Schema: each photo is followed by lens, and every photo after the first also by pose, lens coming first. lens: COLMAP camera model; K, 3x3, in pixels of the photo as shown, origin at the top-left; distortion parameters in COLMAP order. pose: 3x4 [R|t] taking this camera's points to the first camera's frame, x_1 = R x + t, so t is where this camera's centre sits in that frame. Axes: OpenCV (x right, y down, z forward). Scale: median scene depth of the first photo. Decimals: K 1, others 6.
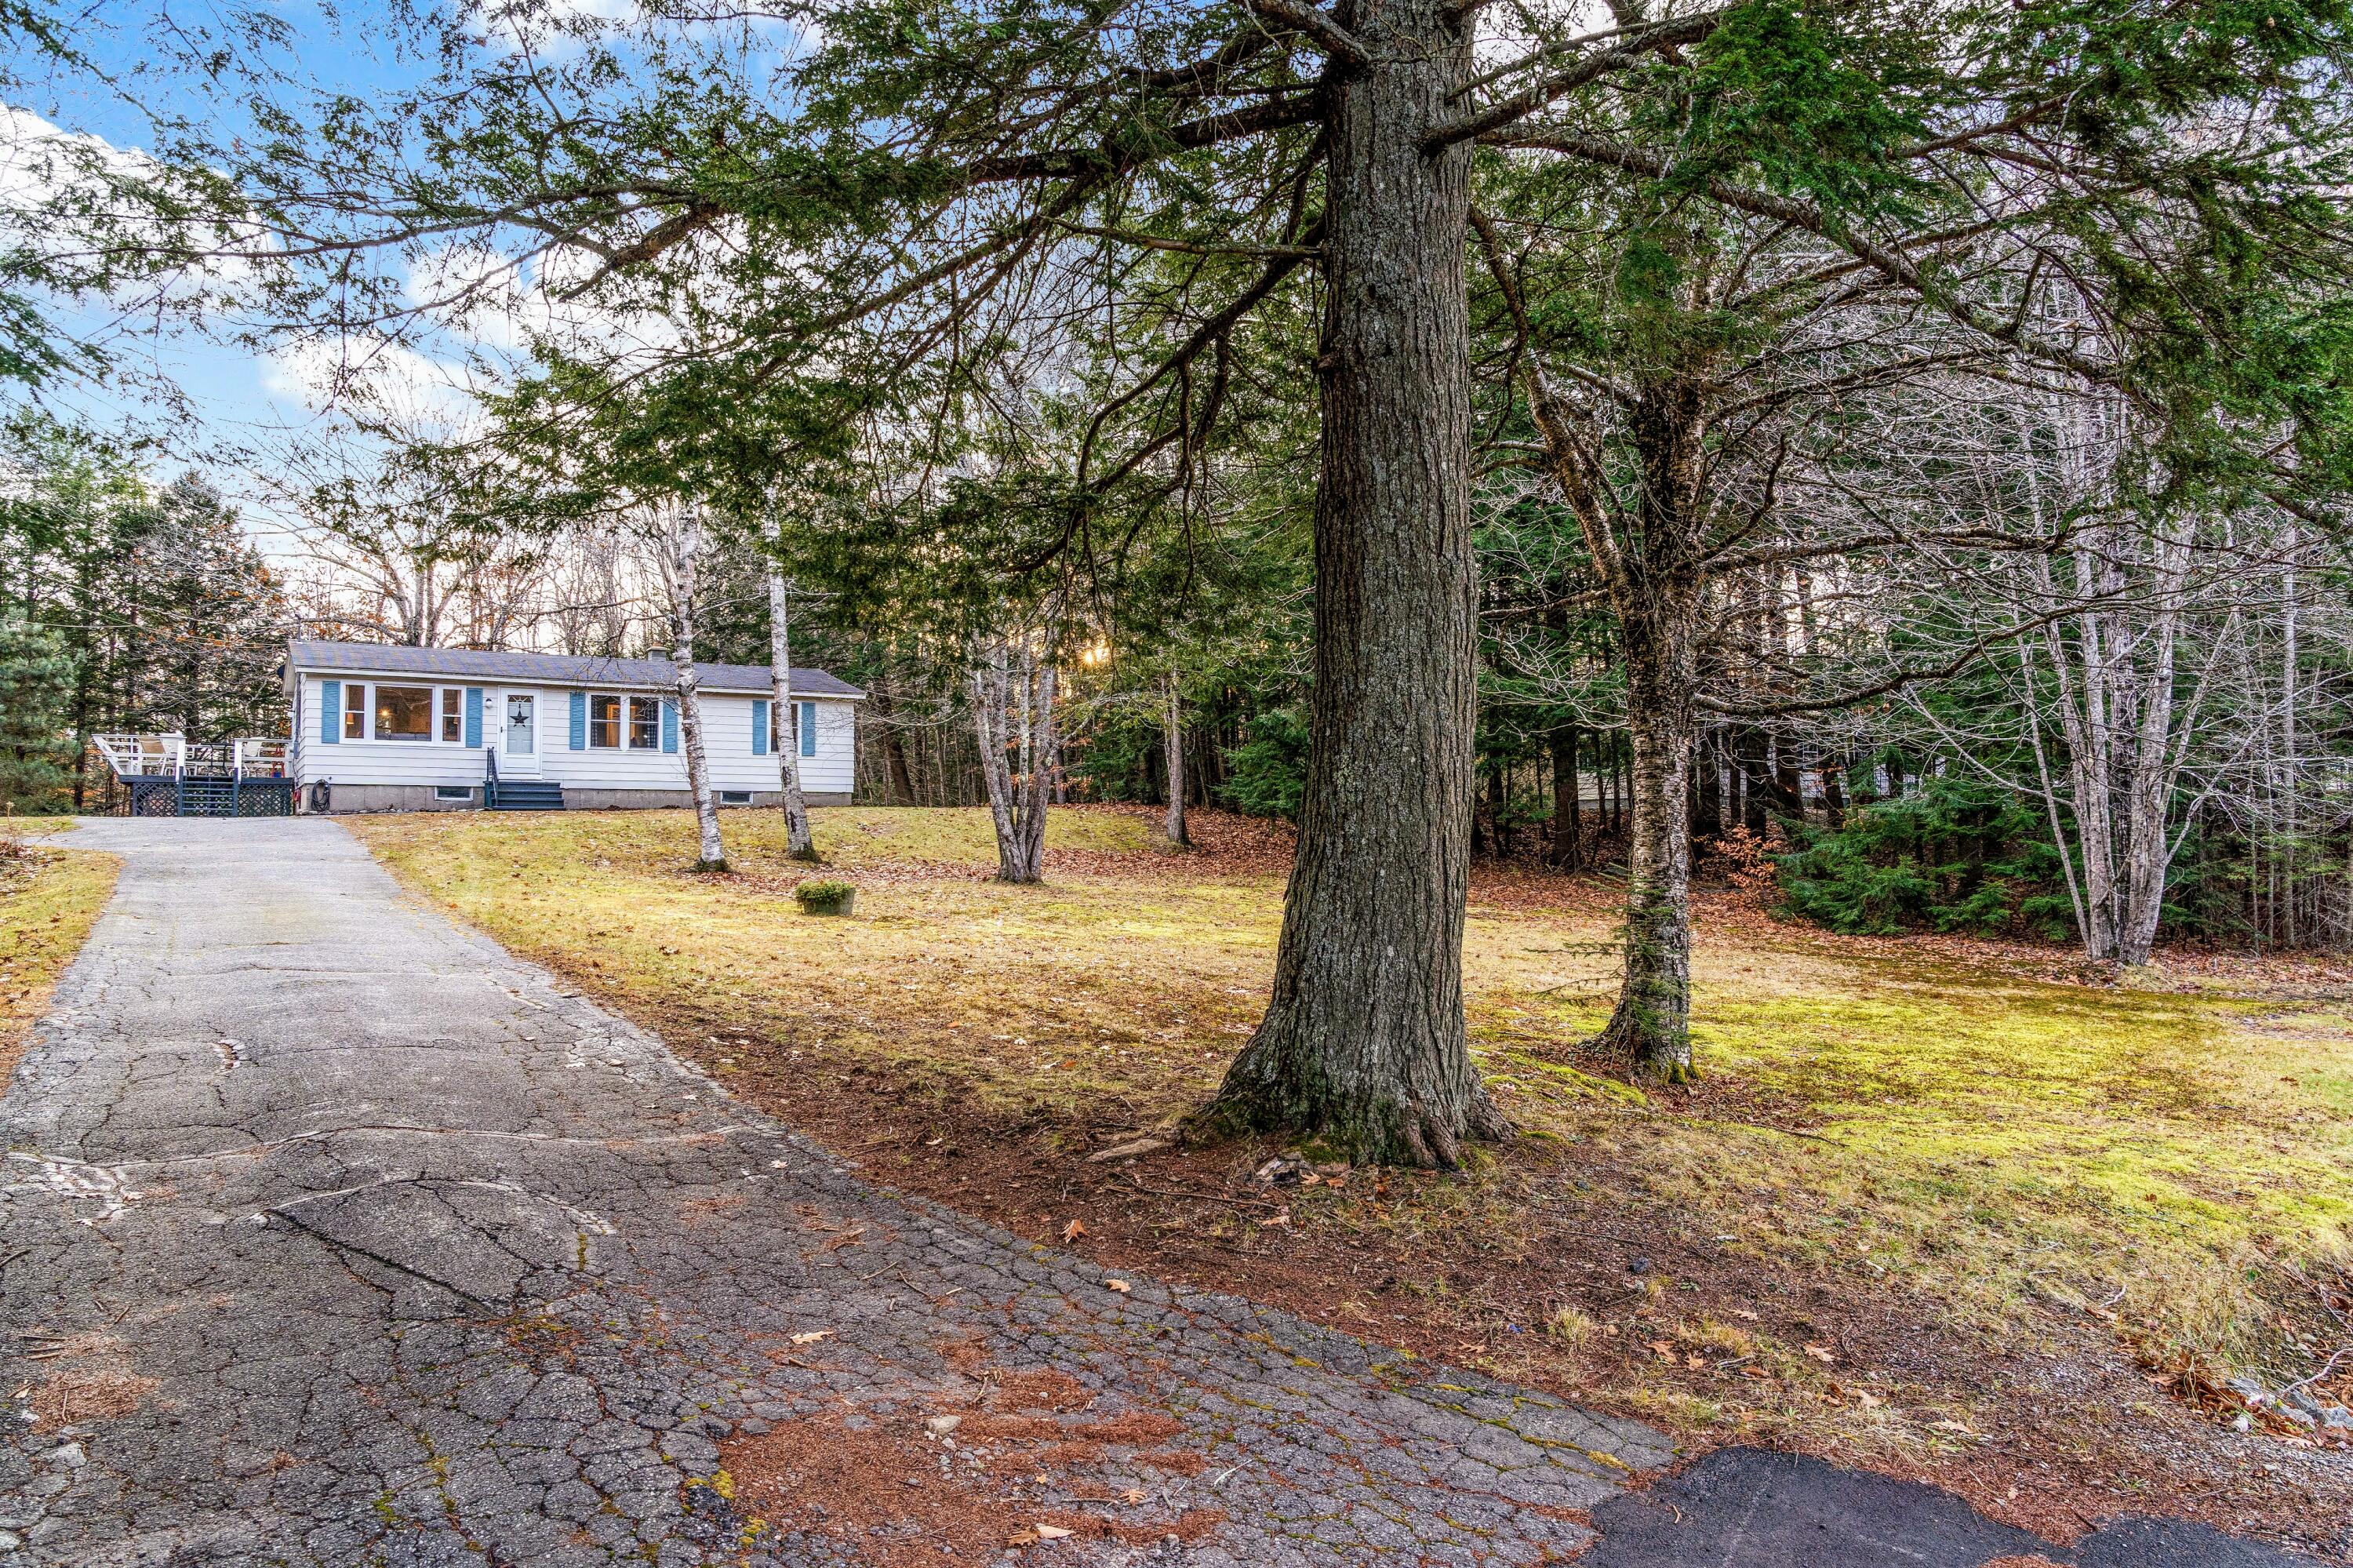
lens RADIAL K [[1546.8, 0, 1176.5], [0, 1546.8, 784.0], [0, 0, 1]] dist [-0.032629, 0.001946]
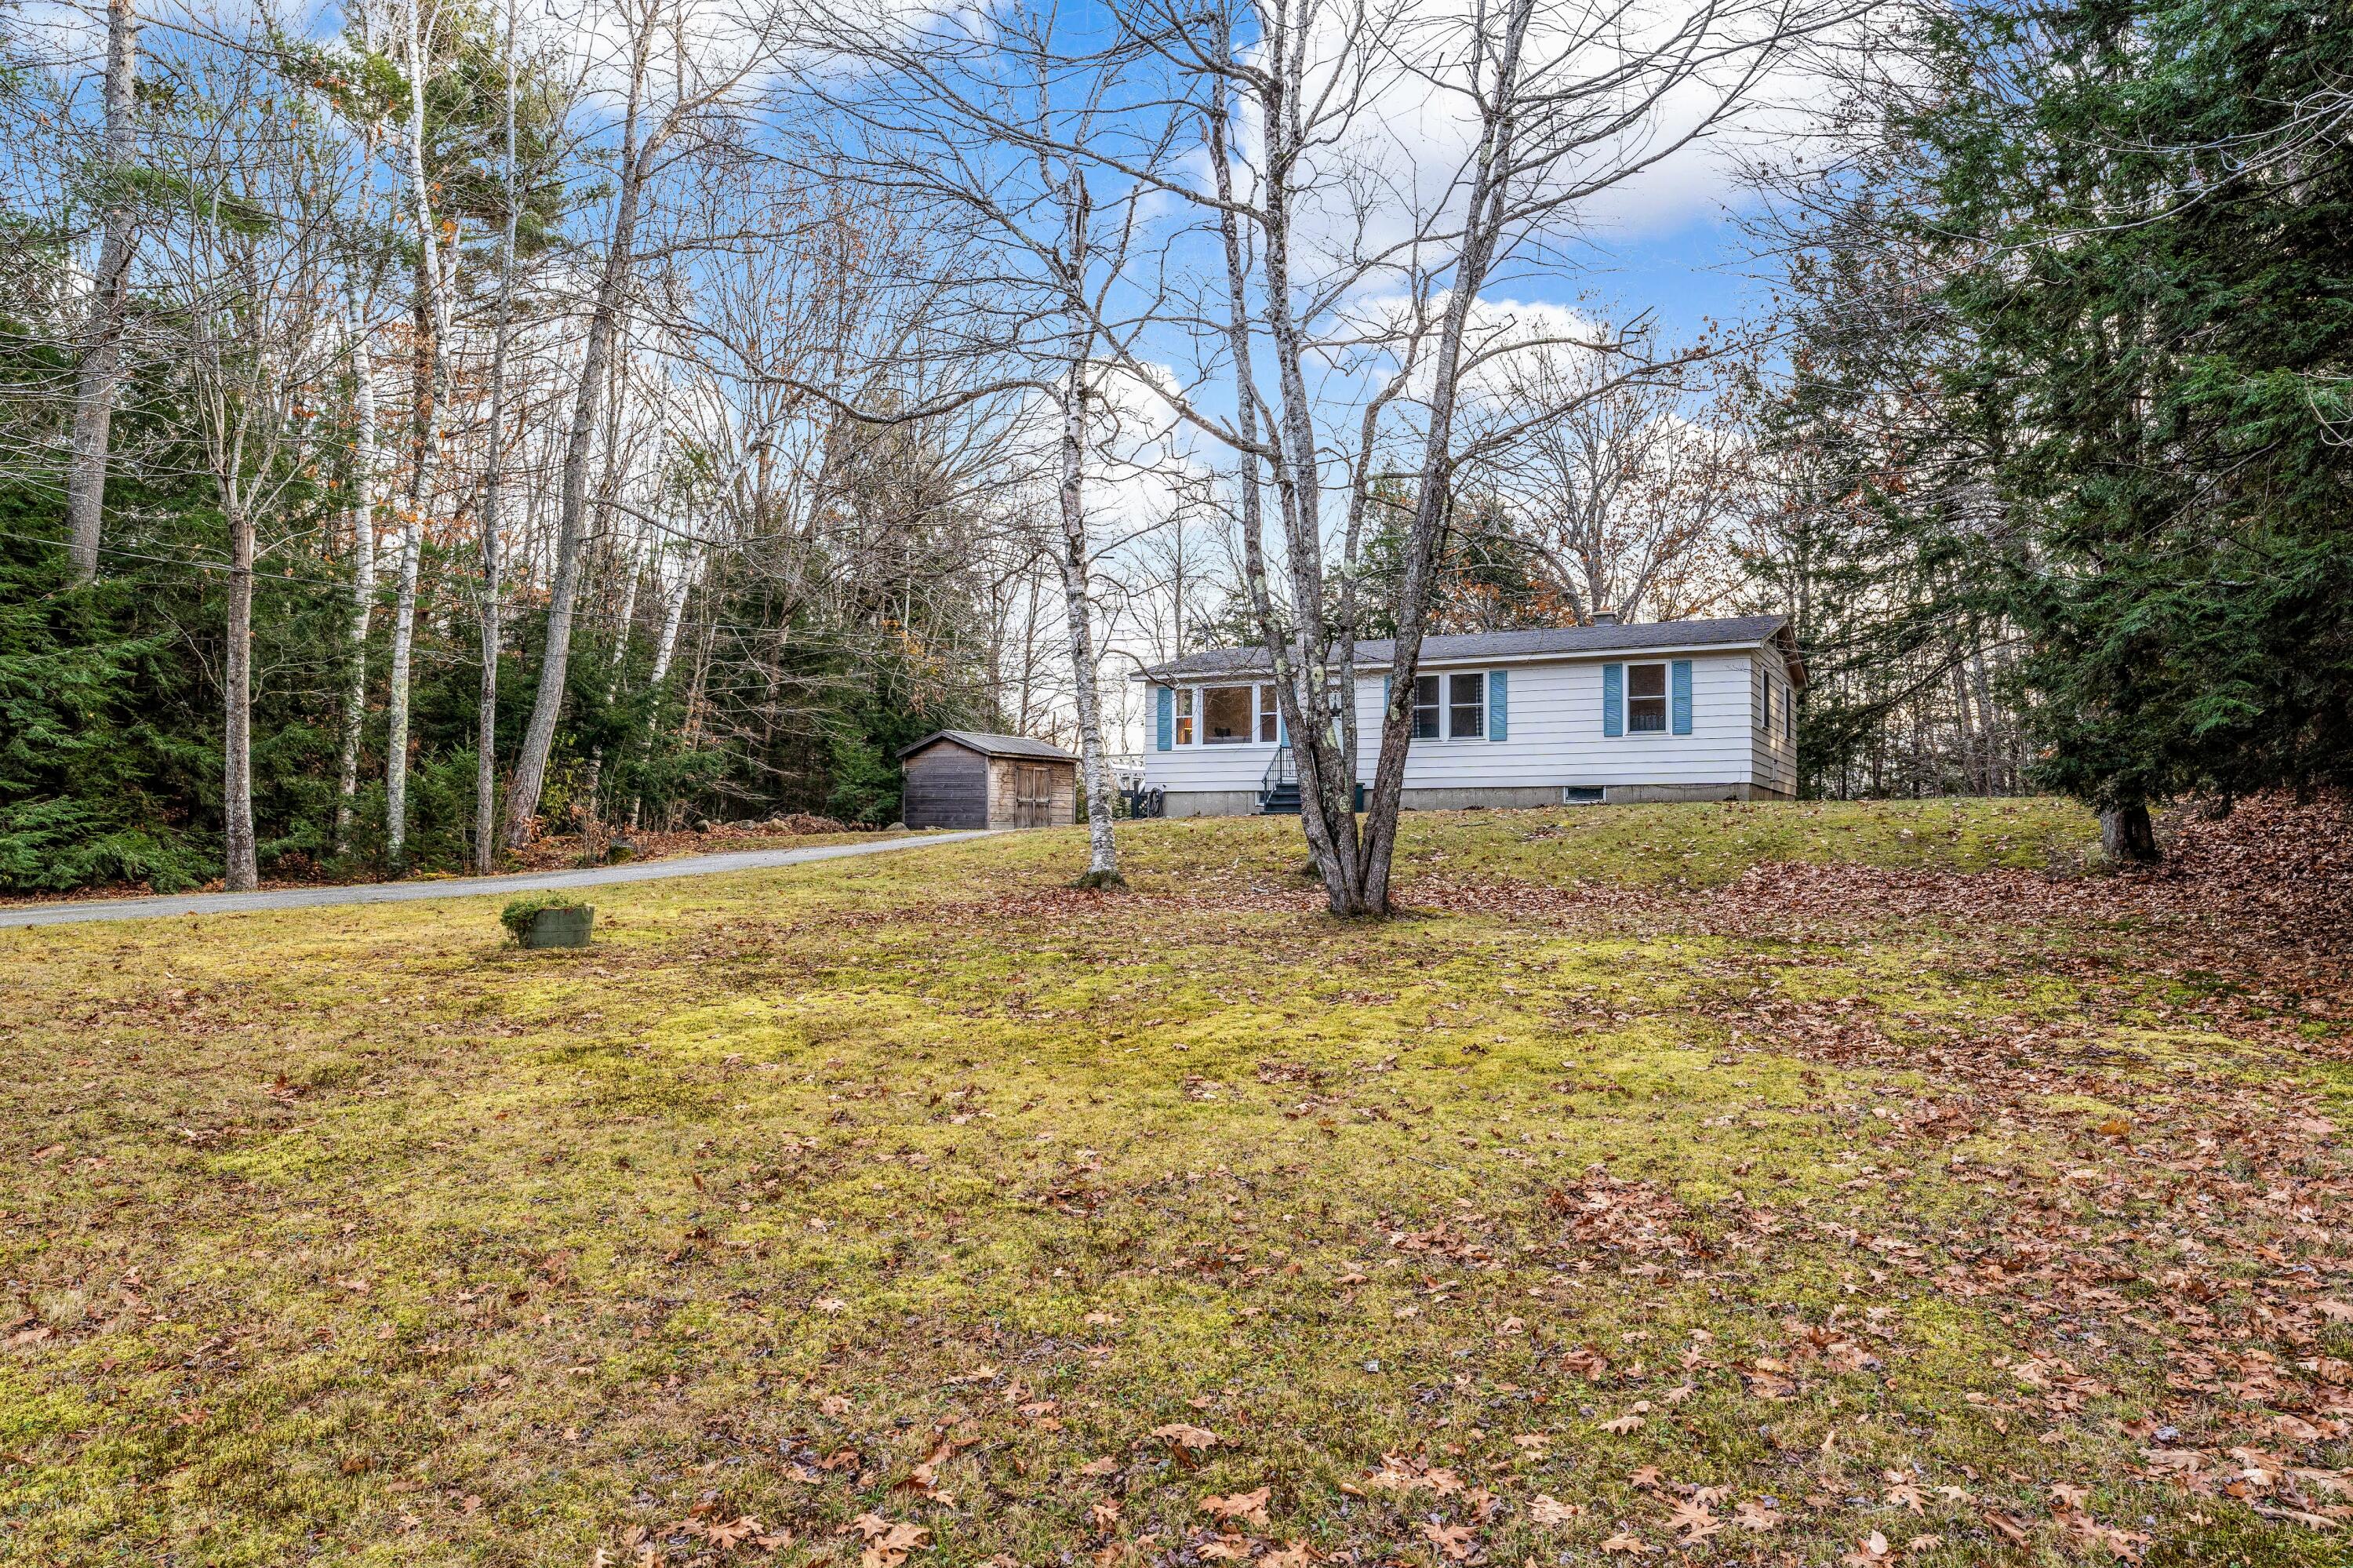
lens RADIAL K [[1546.8, 0, 1176.5], [0, 1546.8, 784.0], [0, 0, 1]] dist [-0.032629, 0.001946]
pose [[0.508148, -0.035614, -0.860533, 0.285603], [0.025942, 0.999324, -0.026039, 0.019470], [0.860879, -0.009092, 0.508728, 0.470003]]
